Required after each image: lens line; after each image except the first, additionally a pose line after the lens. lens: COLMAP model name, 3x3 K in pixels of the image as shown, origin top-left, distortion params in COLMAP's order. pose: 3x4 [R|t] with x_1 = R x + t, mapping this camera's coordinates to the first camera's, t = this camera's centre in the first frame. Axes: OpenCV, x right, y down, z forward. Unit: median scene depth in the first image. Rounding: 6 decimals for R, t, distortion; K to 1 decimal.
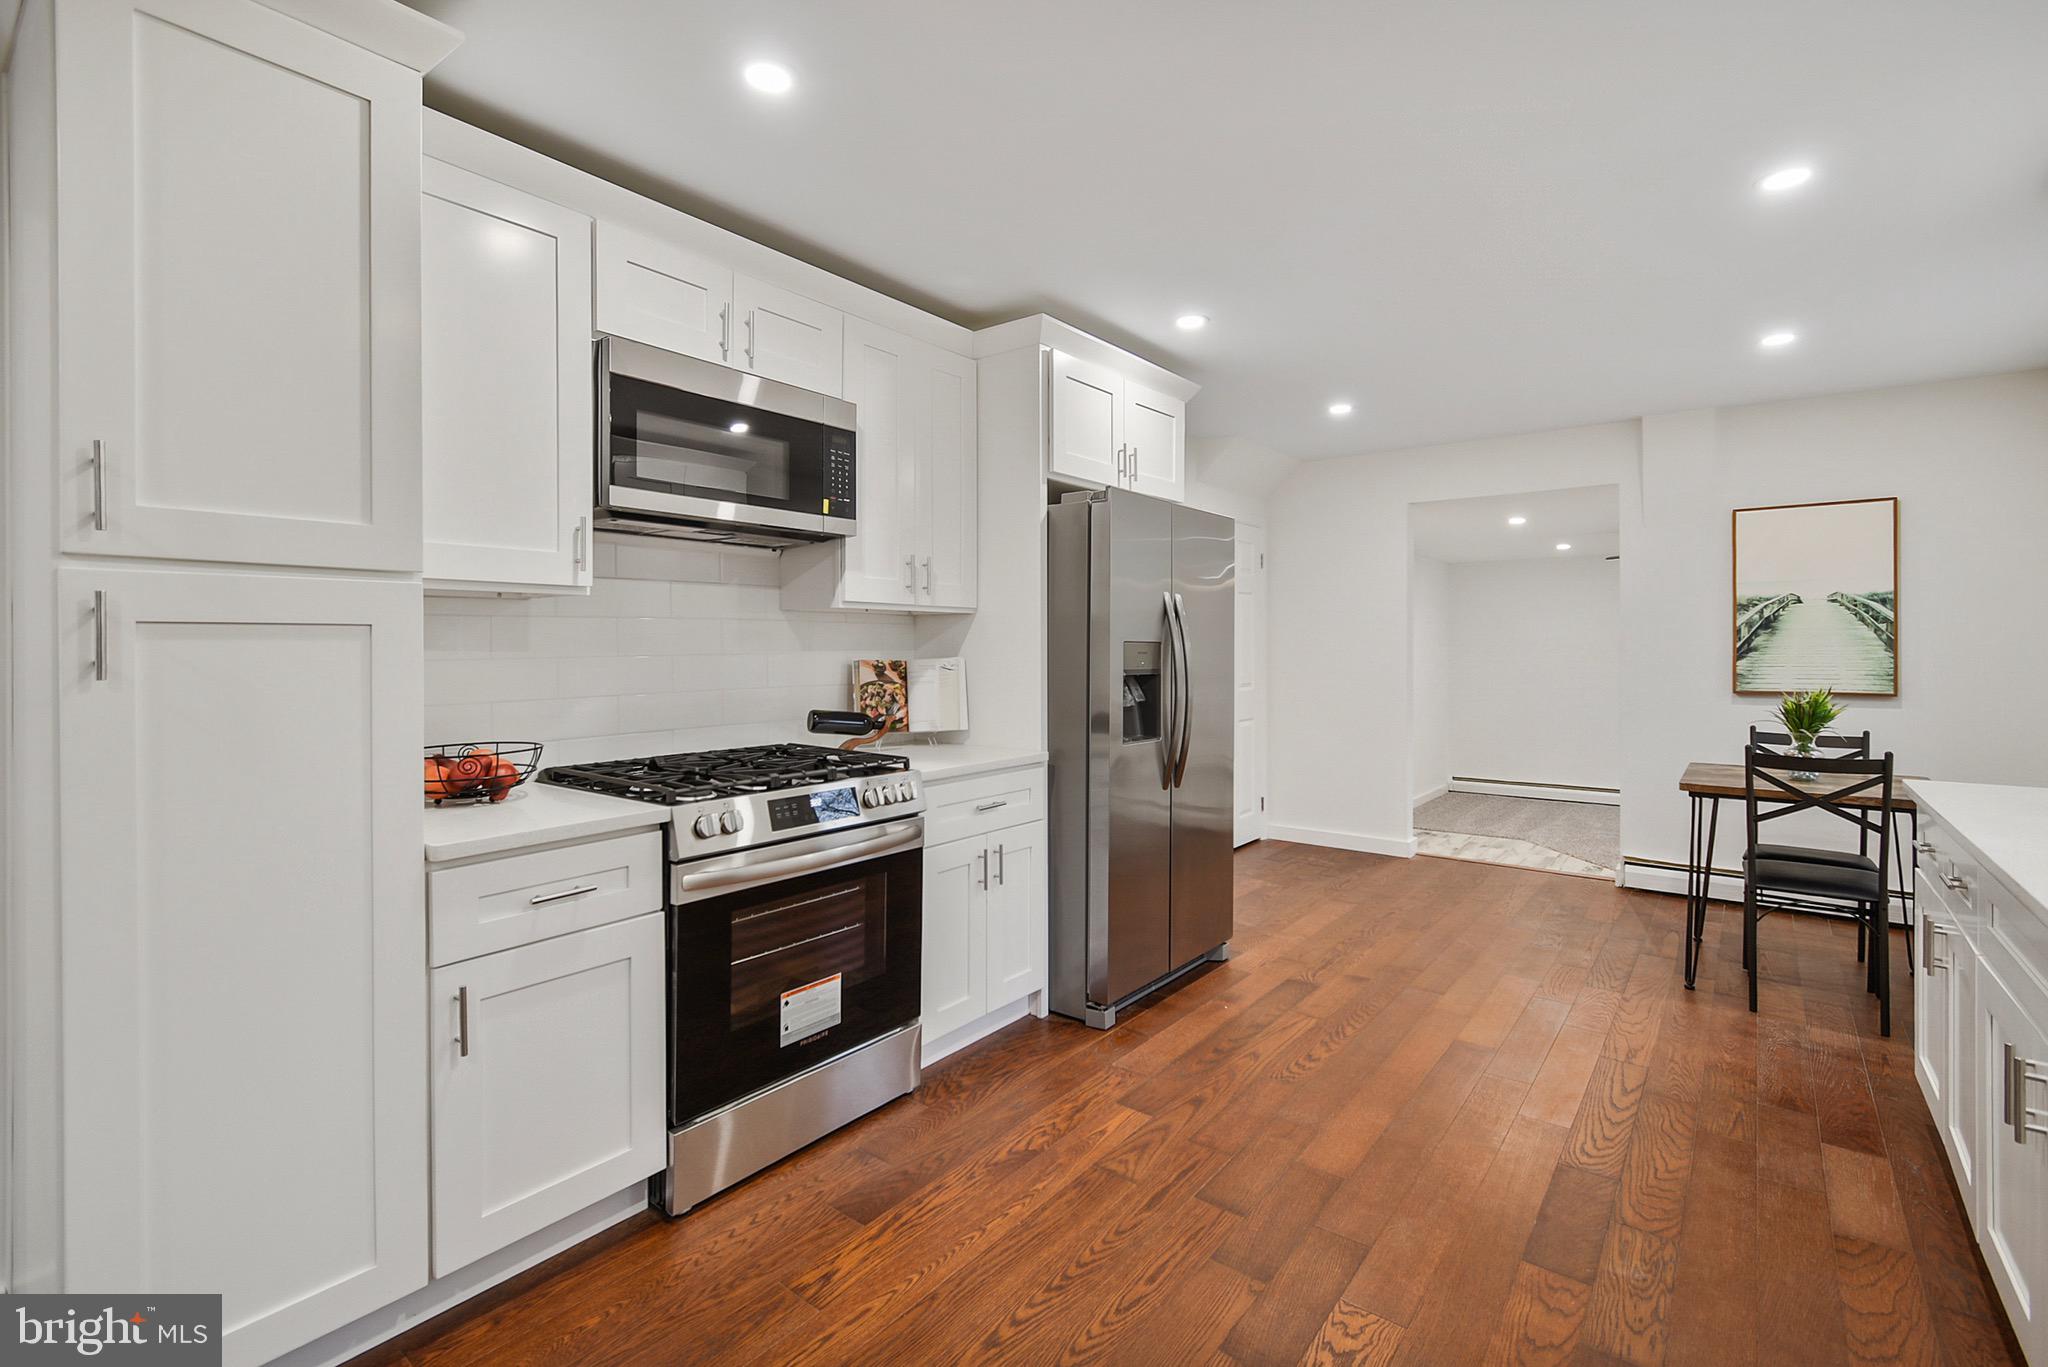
lens RADIAL K [[928.8, 0, 1043.7], [0, 928.8, 653.7], [0, 0, 1]] dist [0.000744, -0.000541]
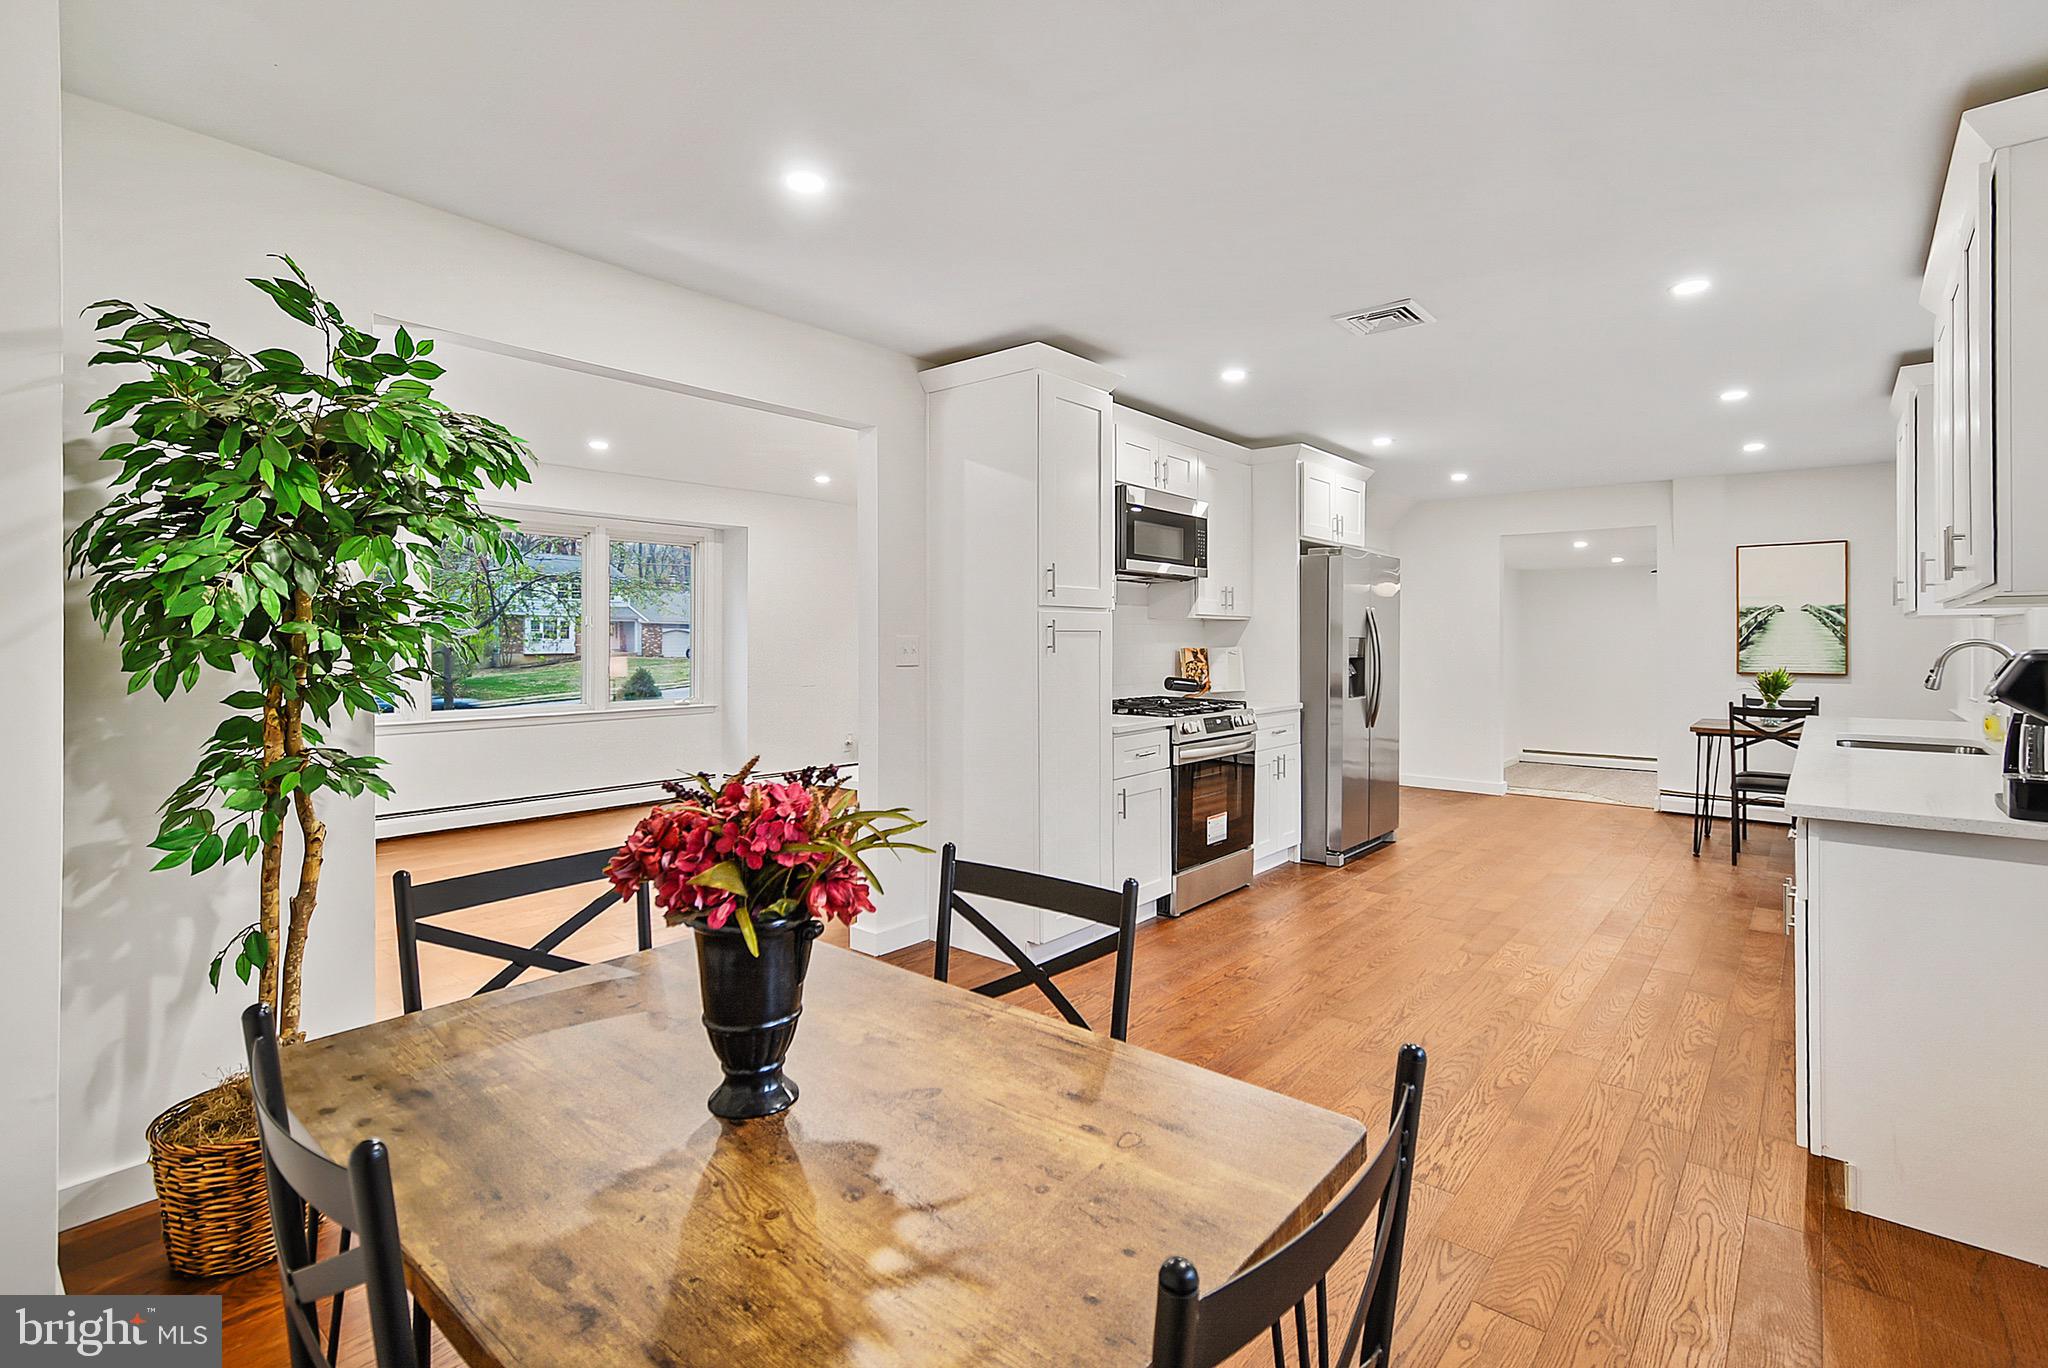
lens RADIAL K [[958.0, 0, 1039.4], [0, 958.0, 641.4], [0, 0, 1]] dist [0.000349, 0.000244]
pose [[0.999422, 0.003372, -0.033830, -0.399064], [-0.003507, 0.999986, -0.003927, 0.002720], [0.033816, 0.004044, 0.999420, -0.723157]]
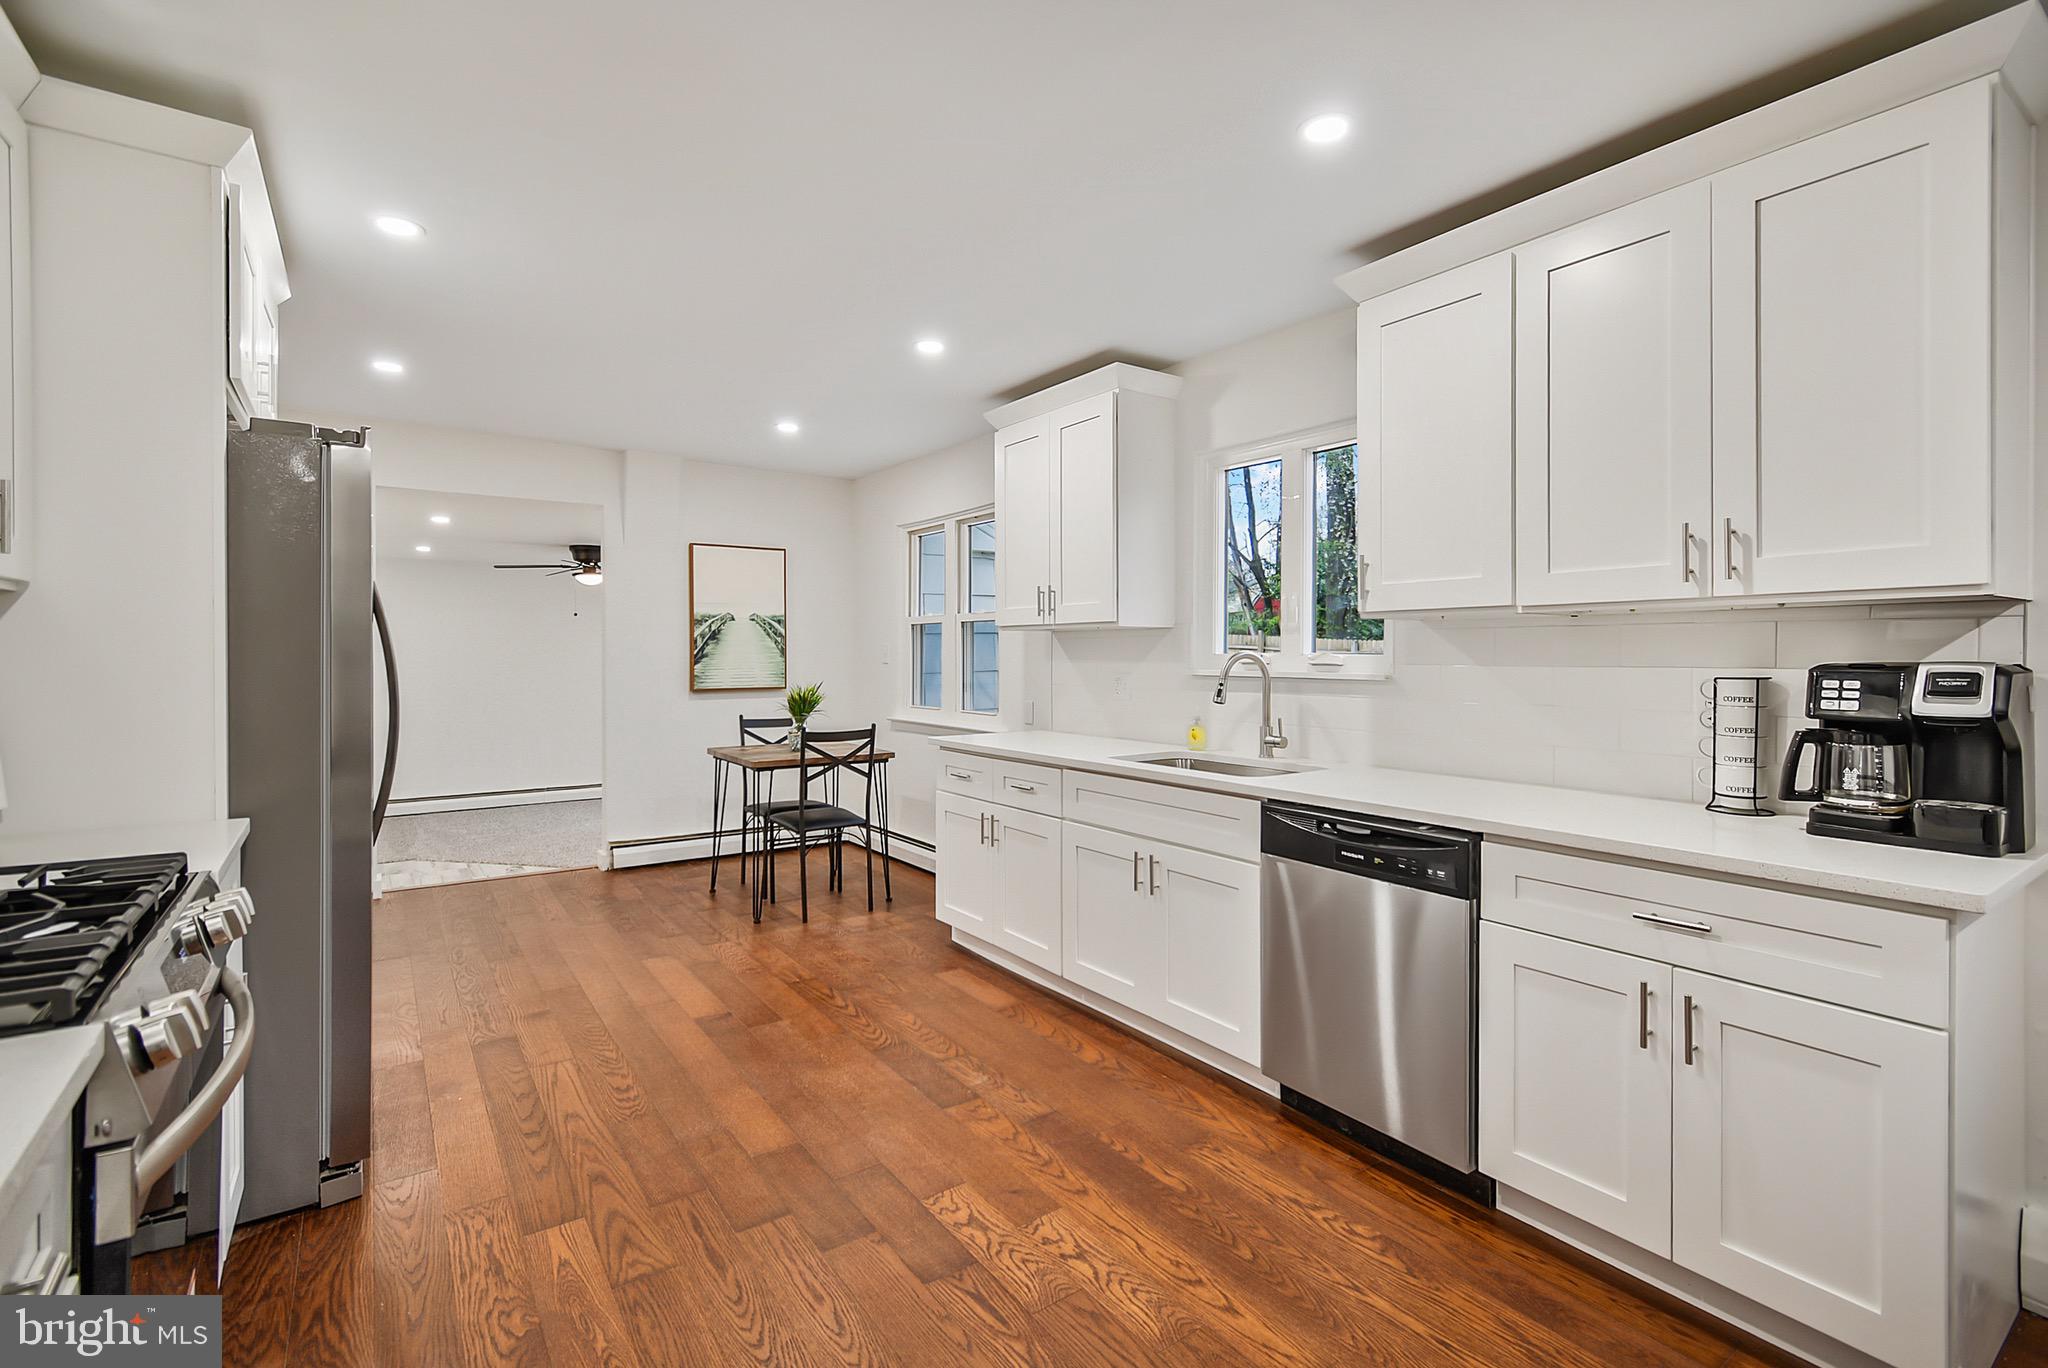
lens RADIAL K [[928.8, 0, 1043.7], [0, 928.8, 654.2], [0, 0, 1]] dist [0.000744, -0.000541]
pose [[0.278072, 0.002113, 0.960558, -0.440421], [0.004187, 0.999985, -0.003412, -0.000759], [-0.960551, 0.004970, 0.278059, 0.287507]]
